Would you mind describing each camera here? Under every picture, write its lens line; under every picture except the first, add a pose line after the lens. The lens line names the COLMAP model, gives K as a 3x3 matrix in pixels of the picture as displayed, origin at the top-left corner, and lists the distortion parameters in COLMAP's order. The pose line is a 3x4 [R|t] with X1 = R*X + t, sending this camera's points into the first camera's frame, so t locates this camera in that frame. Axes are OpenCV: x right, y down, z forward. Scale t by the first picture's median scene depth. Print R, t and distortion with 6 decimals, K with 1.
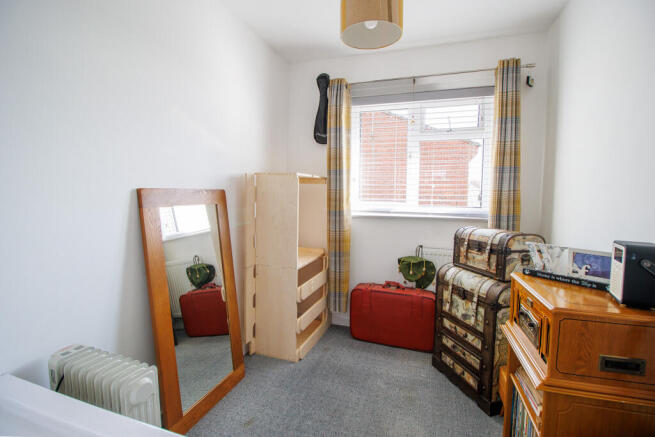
lens RADIAL K [[305.4, 0, 326.1], [0, 305.4, 216.8], [0, 0, 1]] dist [0.003836, 0.000165]
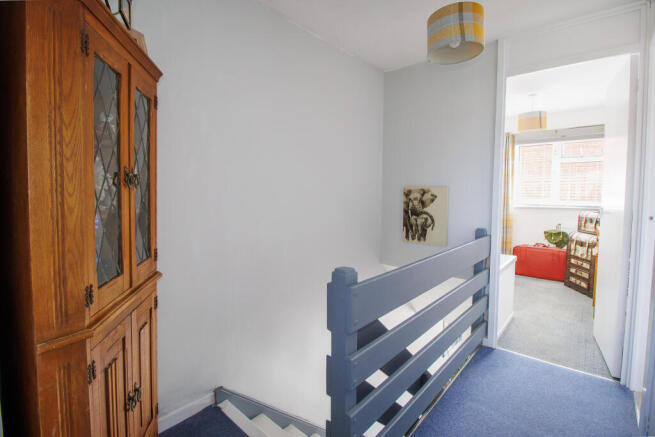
lens RADIAL K [[305.4, 0, 338.2], [0, 305.4, 202.7], [0, 0, 1]] dist [0.003836, 0.000165]
pose [[0.926393, 0.024650, -0.375751, -0.255869], [-0.047313, 0.997567, -0.051205, 0.145865], [0.373574, 0.065214, 0.925305, -1.341347]]
